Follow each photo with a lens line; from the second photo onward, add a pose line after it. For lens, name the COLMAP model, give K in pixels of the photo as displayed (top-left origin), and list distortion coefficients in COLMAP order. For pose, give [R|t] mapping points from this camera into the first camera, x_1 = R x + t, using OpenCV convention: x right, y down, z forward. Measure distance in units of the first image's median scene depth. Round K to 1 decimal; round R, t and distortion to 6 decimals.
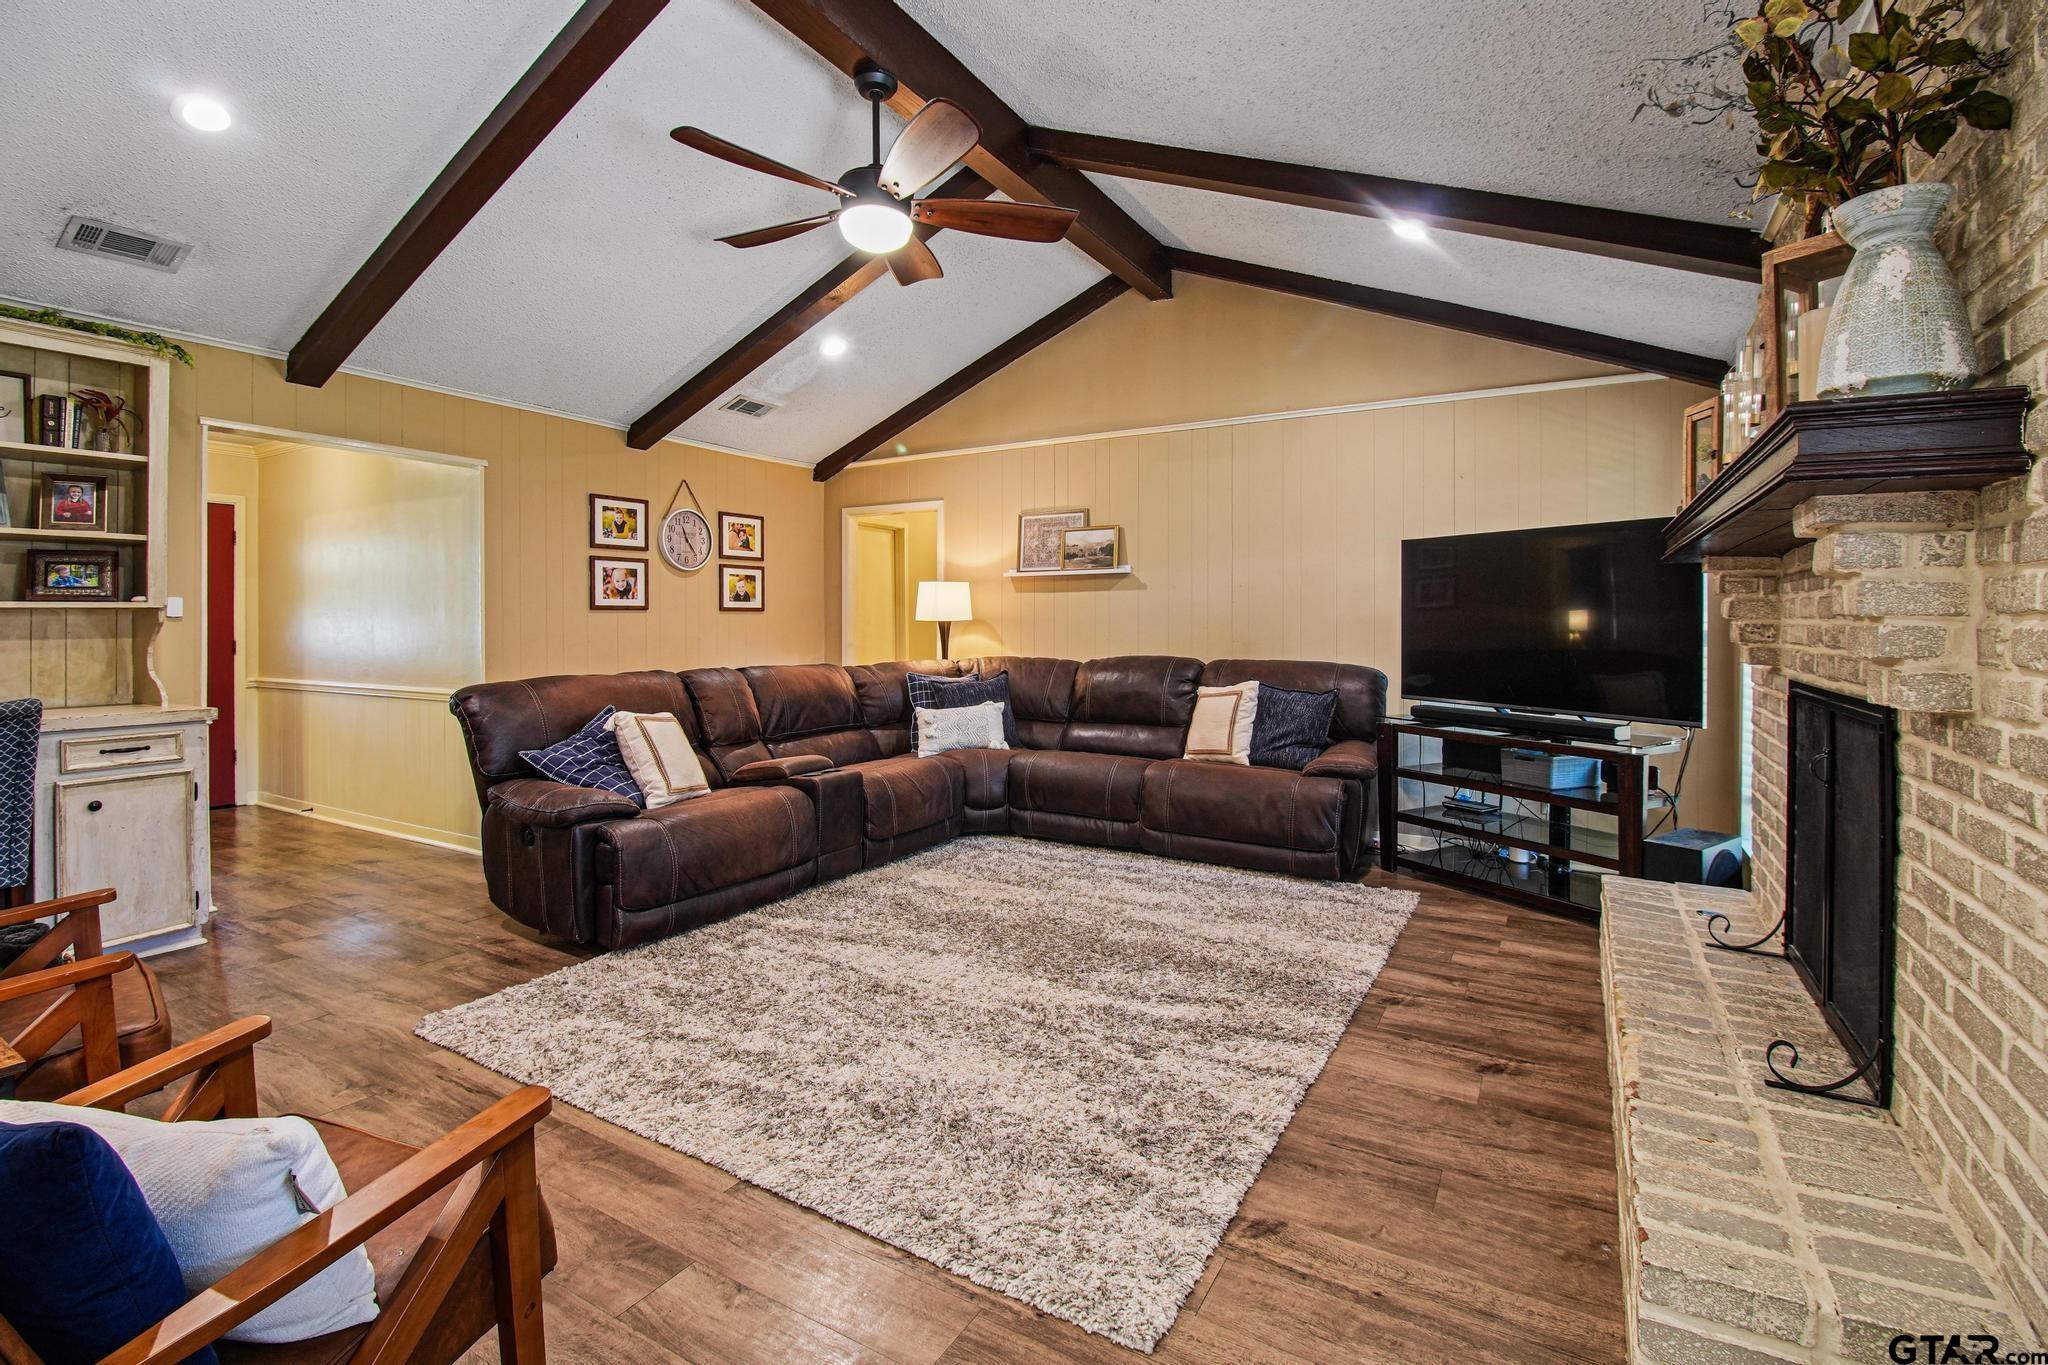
lens RADIAL K [[923.4, 0, 1026.1], [0, 923.4, 622.0], [0, 0, 1]] dist [0.000019, -0.012574]
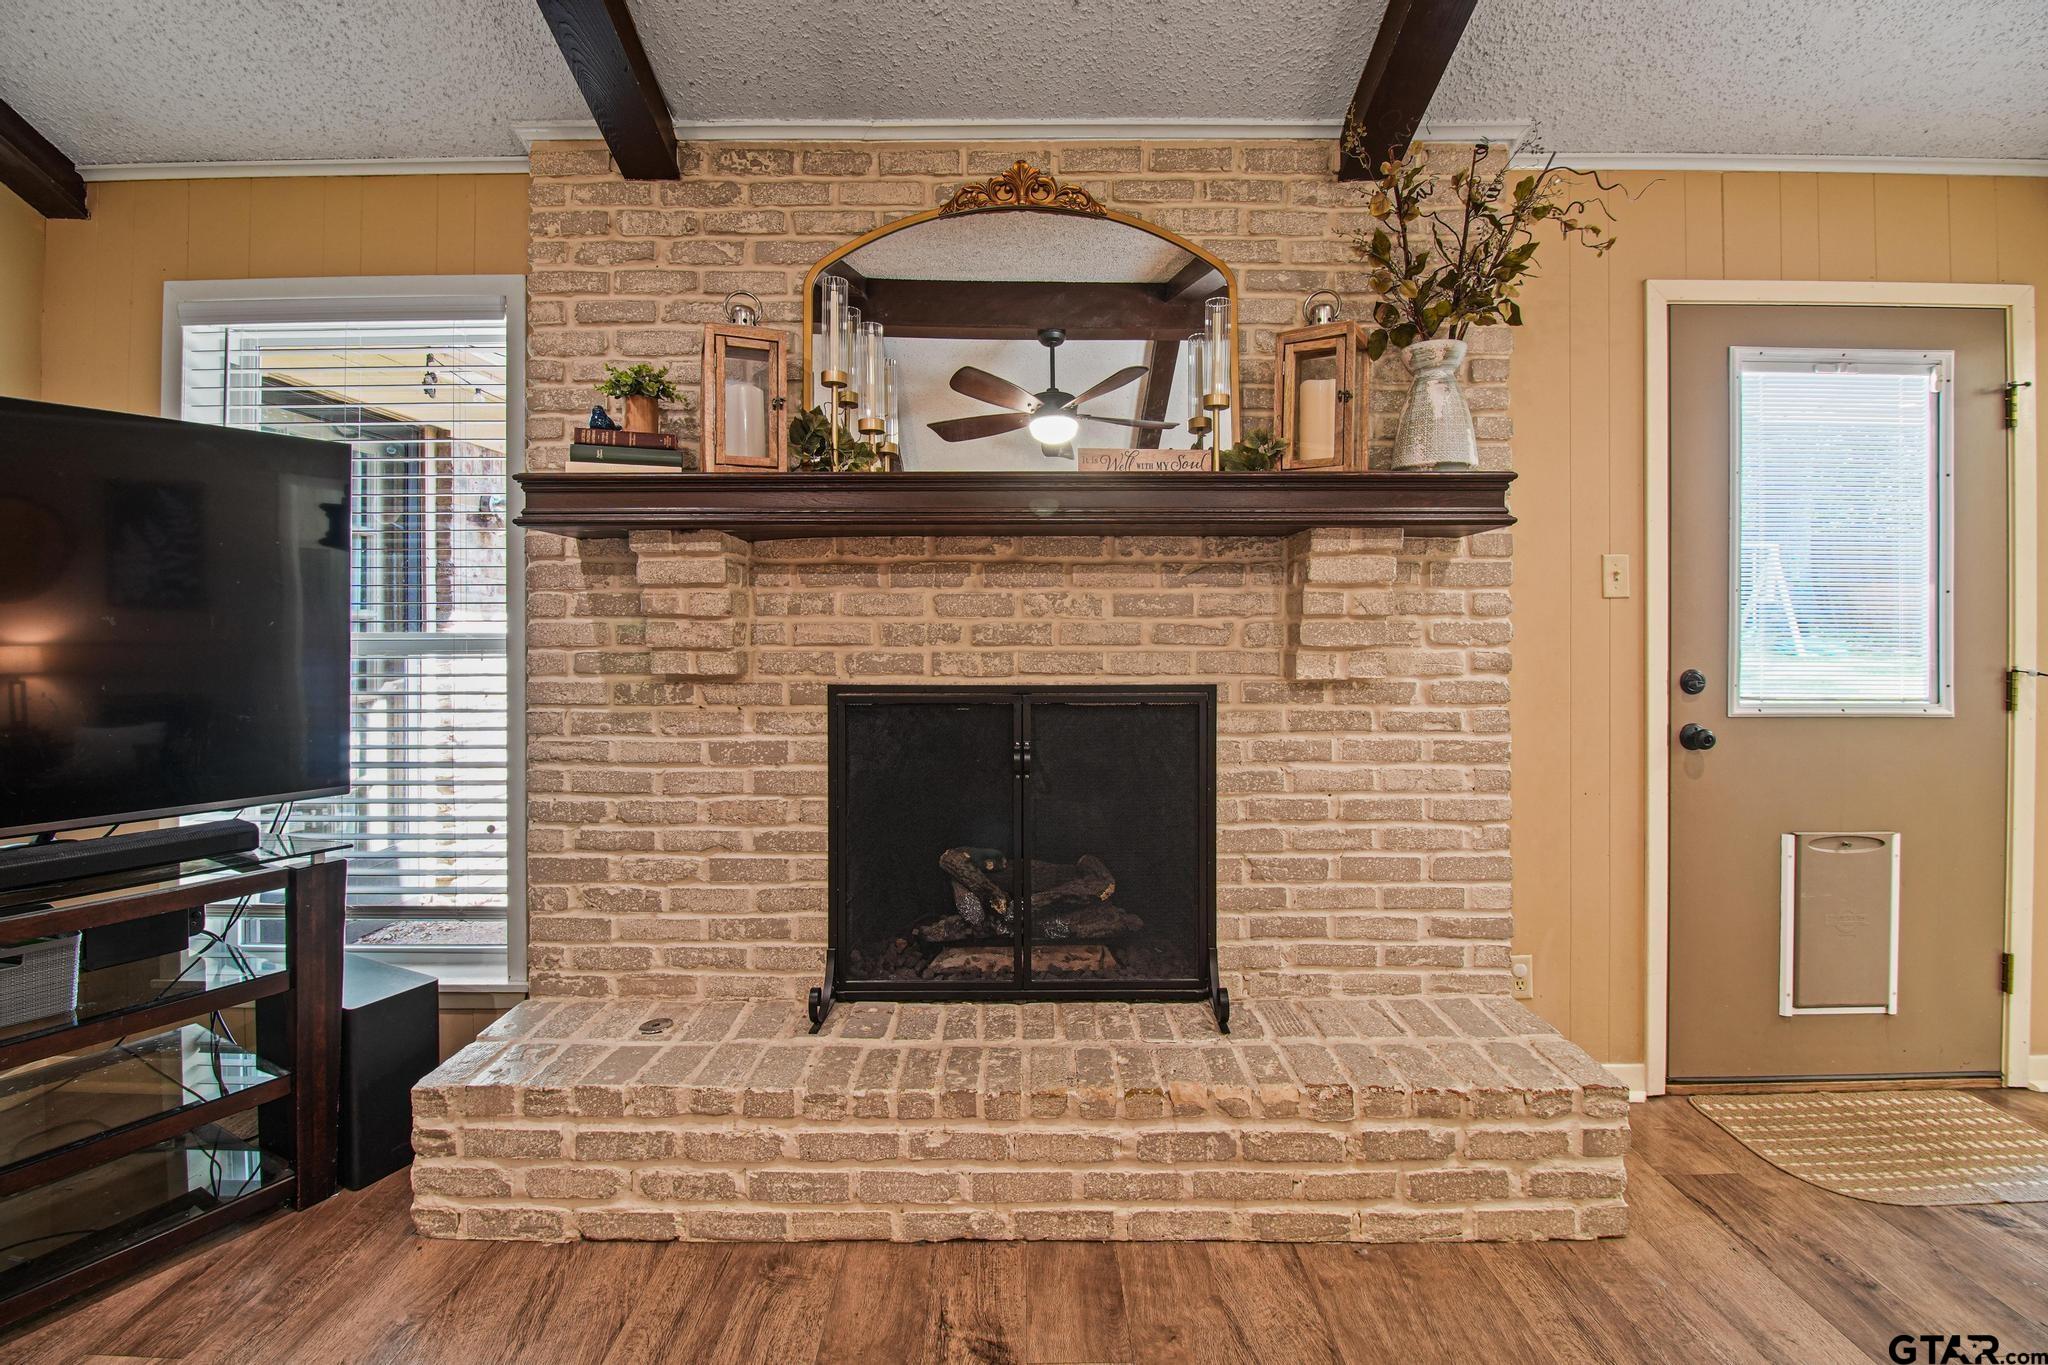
lens RADIAL K [[923.4, 0, 1026.1], [0, 923.4, 622.0], [0, 0, 1]] dist [0.000019, -0.012574]
pose [[-0.505860, -0.007188, 0.862586, -0.021109], [0.000342, 0.999964, 0.008533, -0.003784], [-0.862616, 0.004611, -0.505839, 1.099155]]
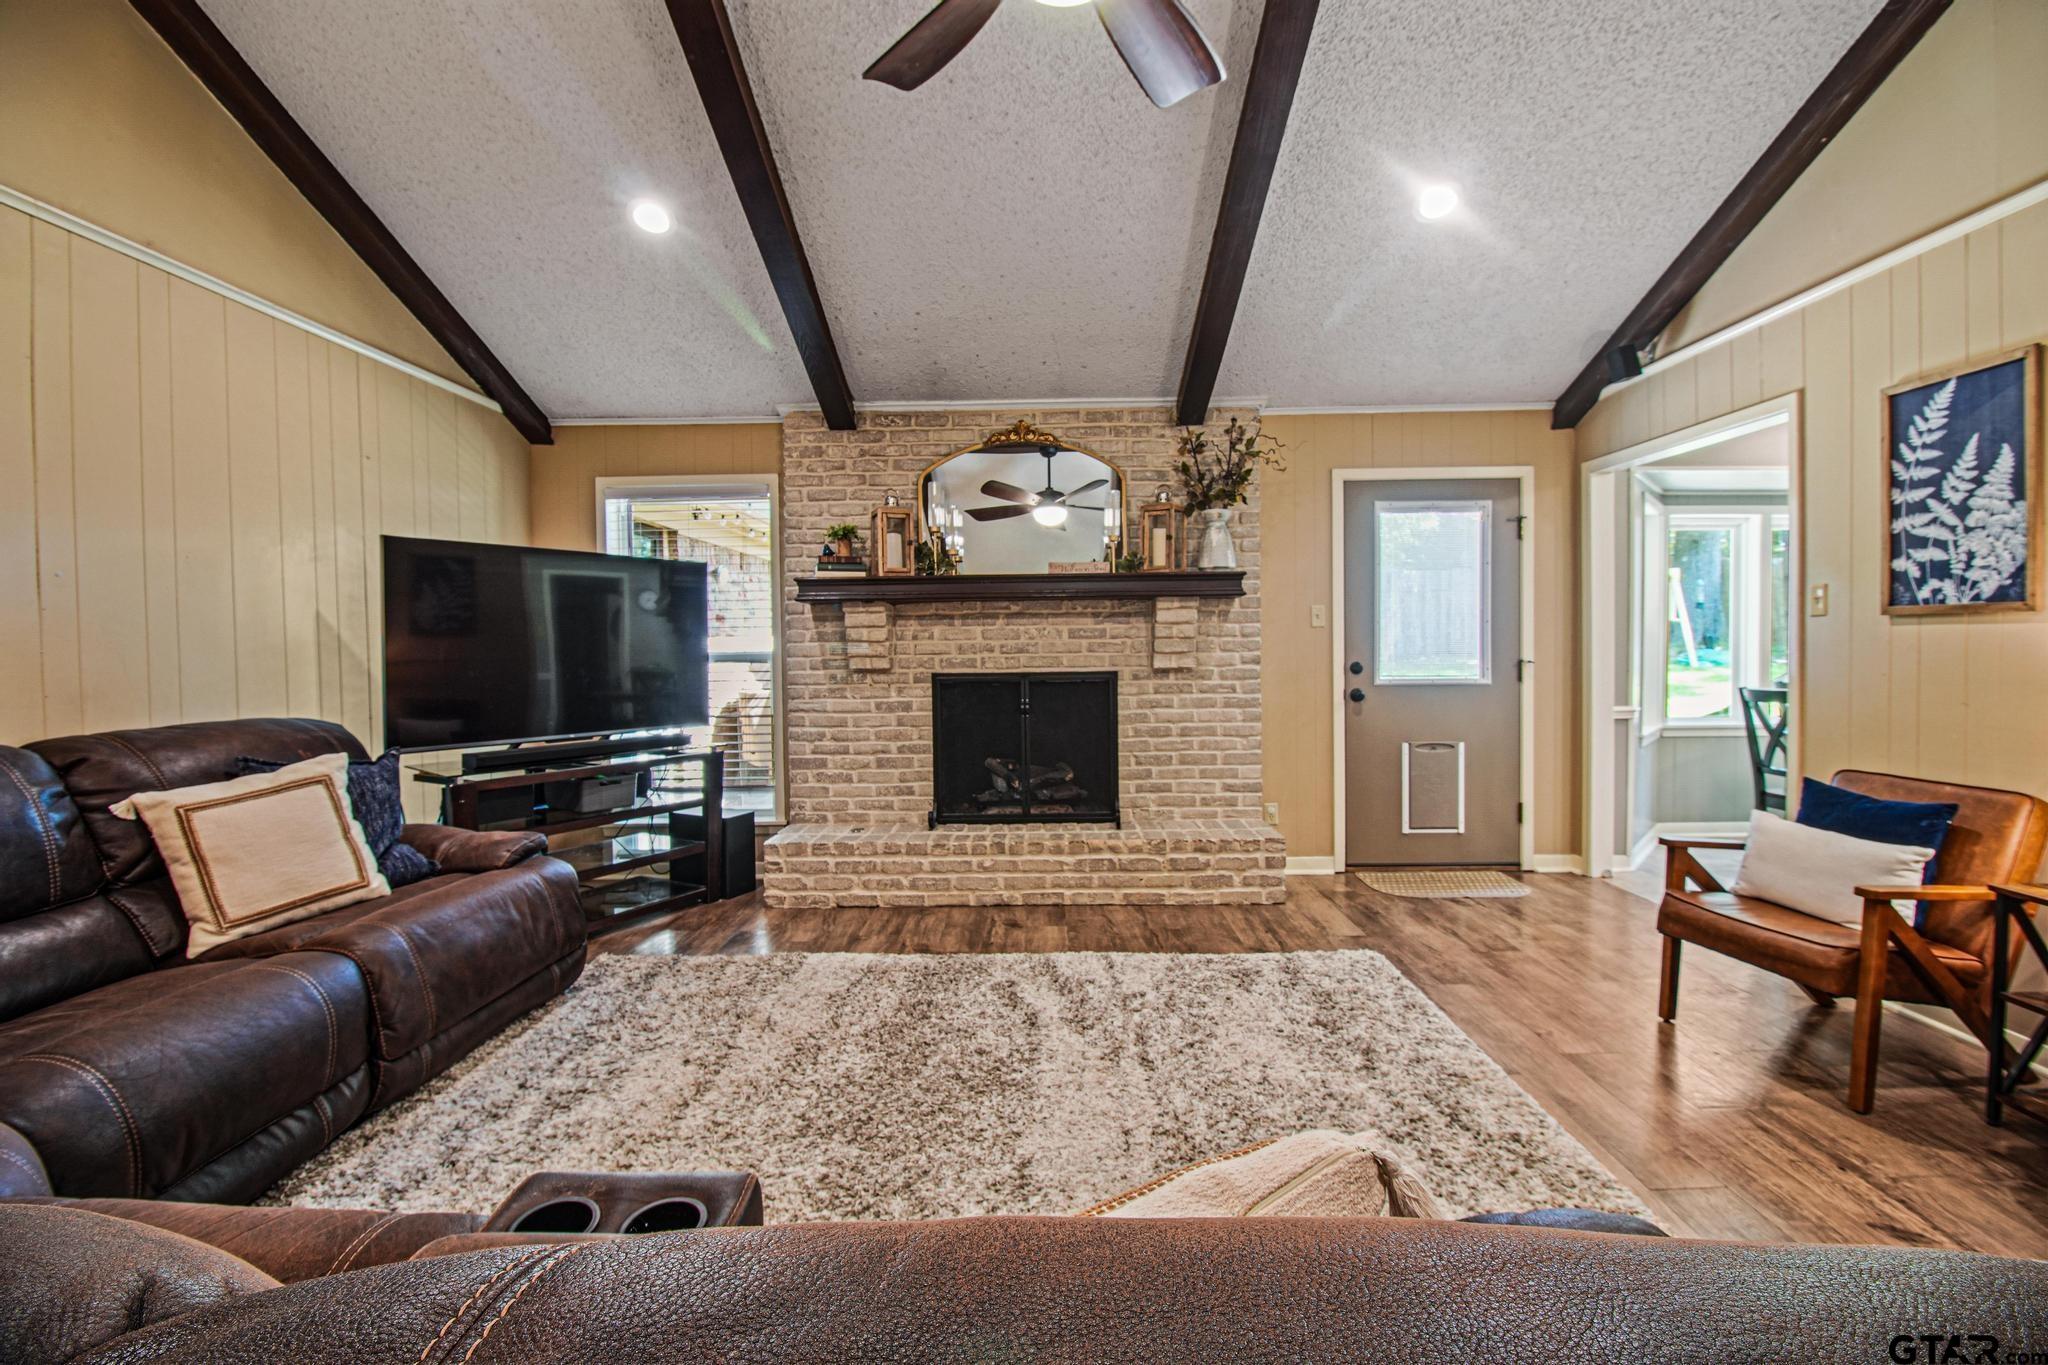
lens RADIAL K [[906.3, 0, 1028.6], [0, 906.3, 666.9], [0, 0, 1]] dist [0.000708, -0.012126]
pose [[-0.488855, -0.021826, 0.872092, -0.724168], [0.011854, 0.999428, 0.031657, -0.004077], [-0.872284, 0.025814, -0.488317, 1.471369]]
